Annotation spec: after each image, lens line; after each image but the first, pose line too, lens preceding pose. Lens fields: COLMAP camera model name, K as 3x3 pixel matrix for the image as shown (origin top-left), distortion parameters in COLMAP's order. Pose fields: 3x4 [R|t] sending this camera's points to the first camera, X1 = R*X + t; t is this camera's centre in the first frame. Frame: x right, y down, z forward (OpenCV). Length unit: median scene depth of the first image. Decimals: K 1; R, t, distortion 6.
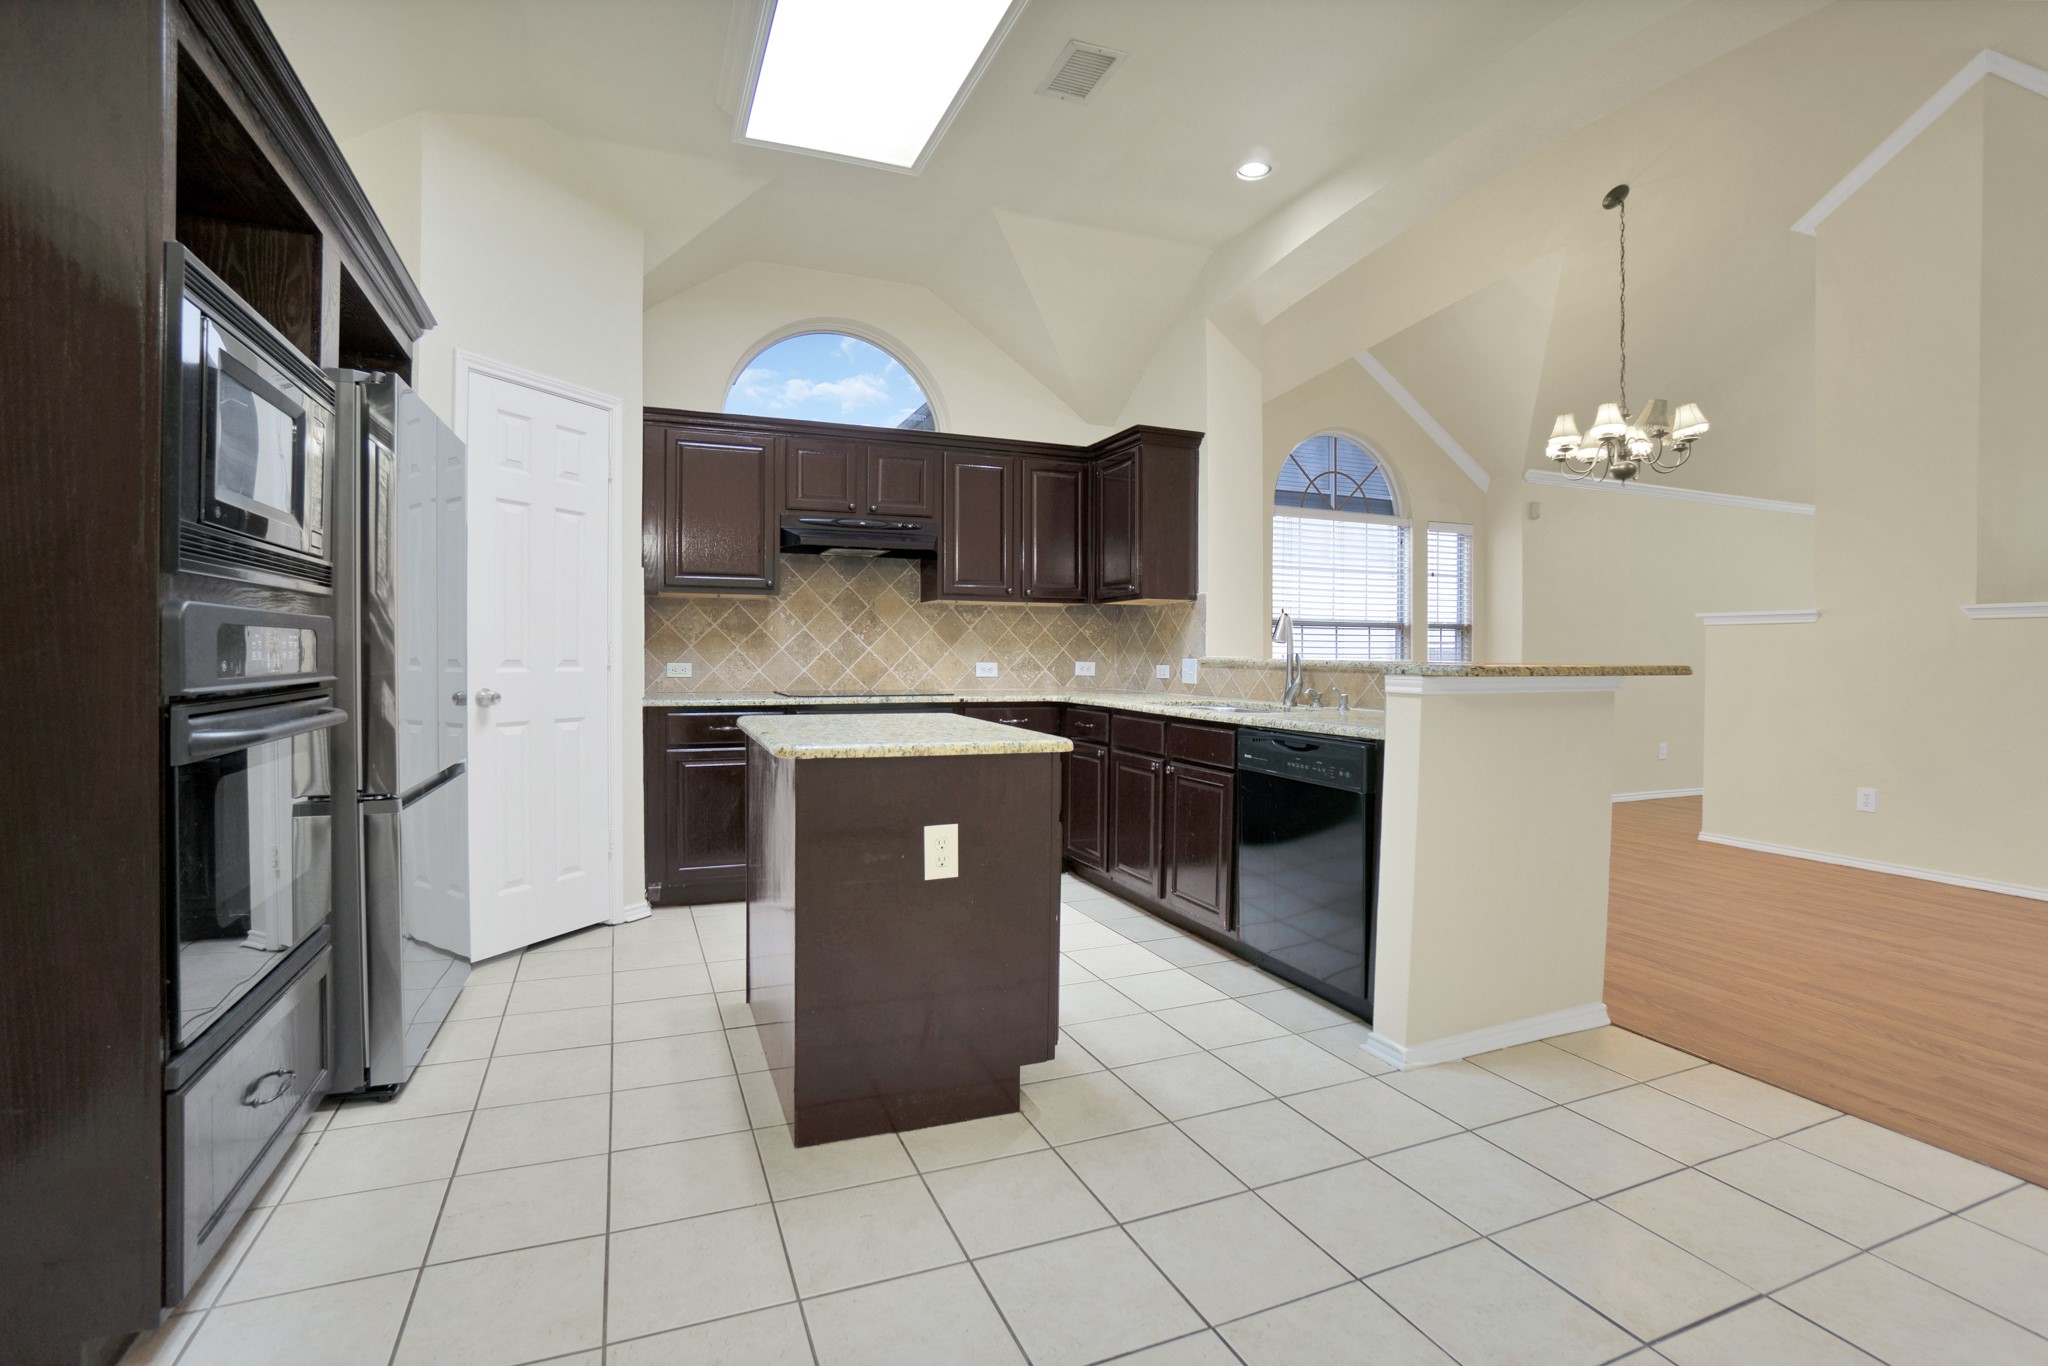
lens RADIAL K [[949.1, 0, 1029.1], [0, 949.1, 682.1], [0, 0, 1]] dist [-0.066569, 0.000459]
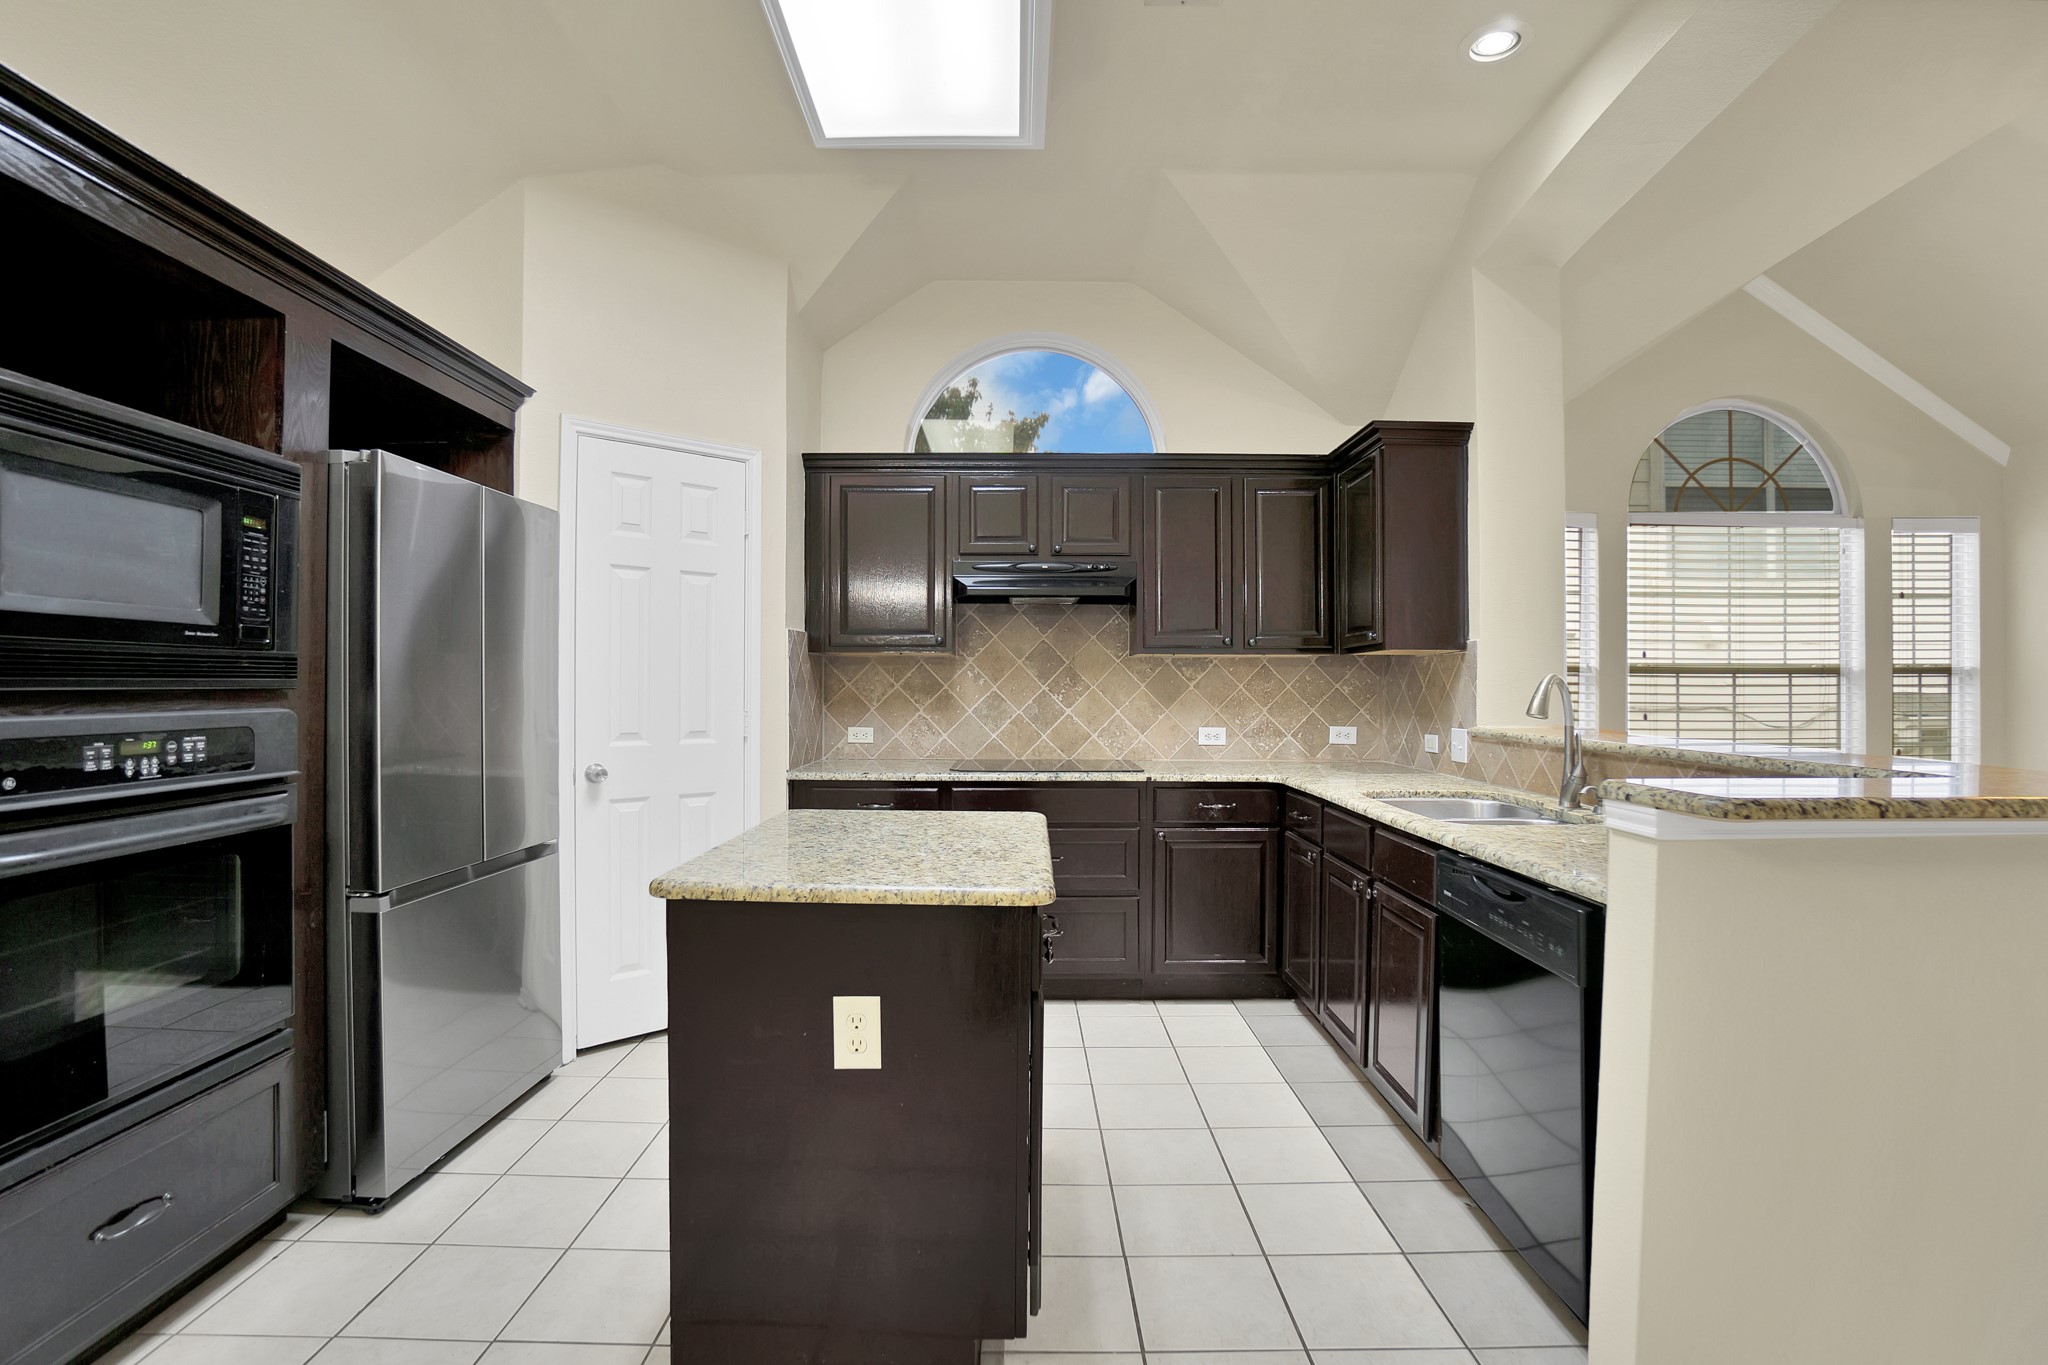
lens RADIAL K [[1002.0, 0, 1034.8], [0, 1002.0, 692.4], [0, 0, 1]] dist [-0.055464, 0.001167]
pose [[0.925311, -0.003091, -0.379196, 0.156035], [-0.006666, 0.999680, -0.024415, -0.031714], [0.379150, 0.025119, 0.924994, 0.157971]]
